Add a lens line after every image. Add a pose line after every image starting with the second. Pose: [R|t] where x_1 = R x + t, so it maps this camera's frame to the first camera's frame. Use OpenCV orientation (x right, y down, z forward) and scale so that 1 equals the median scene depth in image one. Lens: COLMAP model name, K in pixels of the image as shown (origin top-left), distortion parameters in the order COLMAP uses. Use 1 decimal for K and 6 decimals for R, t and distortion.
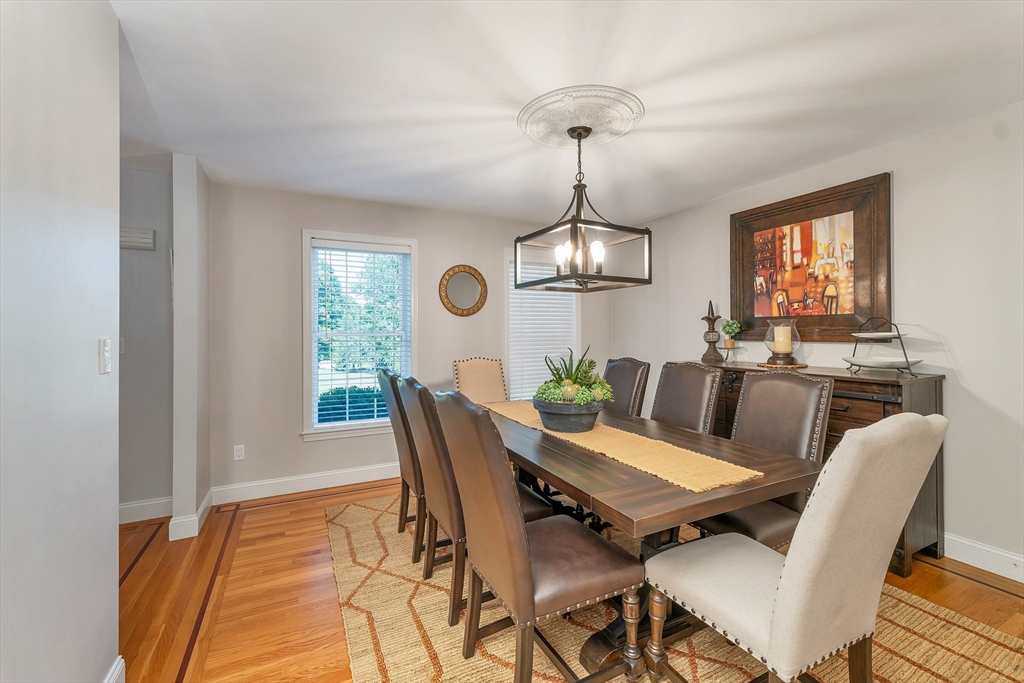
lens RADIAL K [[424.7, 0, 511.1], [0, 424.7, 334.7], [0, 0, 1]] dist [0.003361, 0.000221]
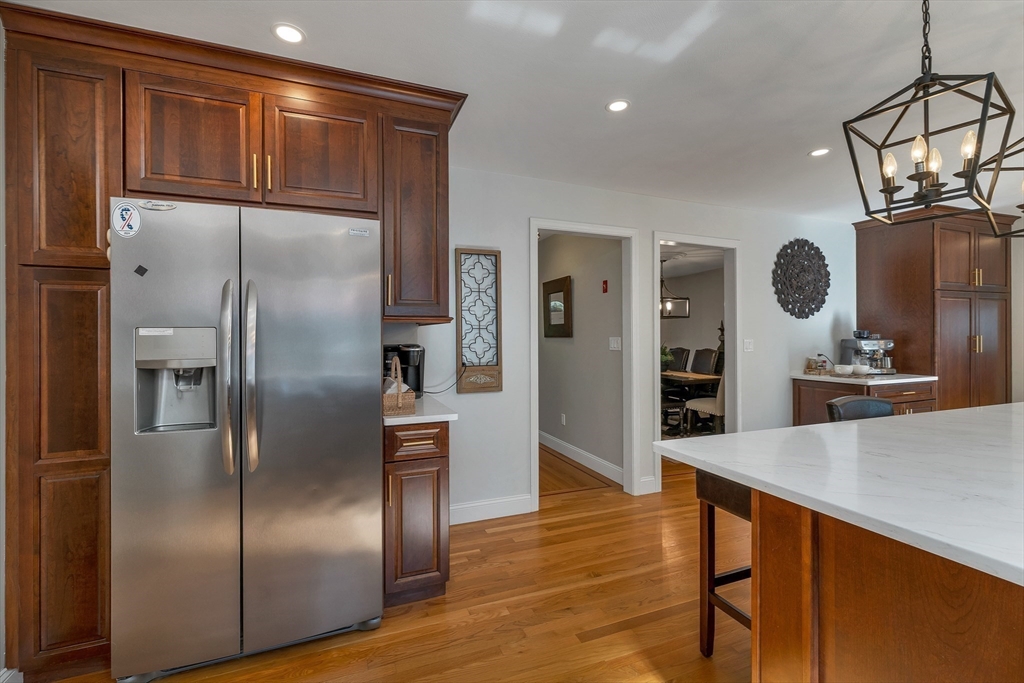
lens RADIAL K [[424.7, 0, 512.7], [0, 424.7, 337.6], [0, 0, 1]] dist [0.003361, 0.000221]
pose [[0.995273, -0.000001, -0.097115, -0.564715], [-0.000288, 0.999996, -0.002955, 0.016097], [0.097115, 0.002969, 0.995269, -1.933235]]
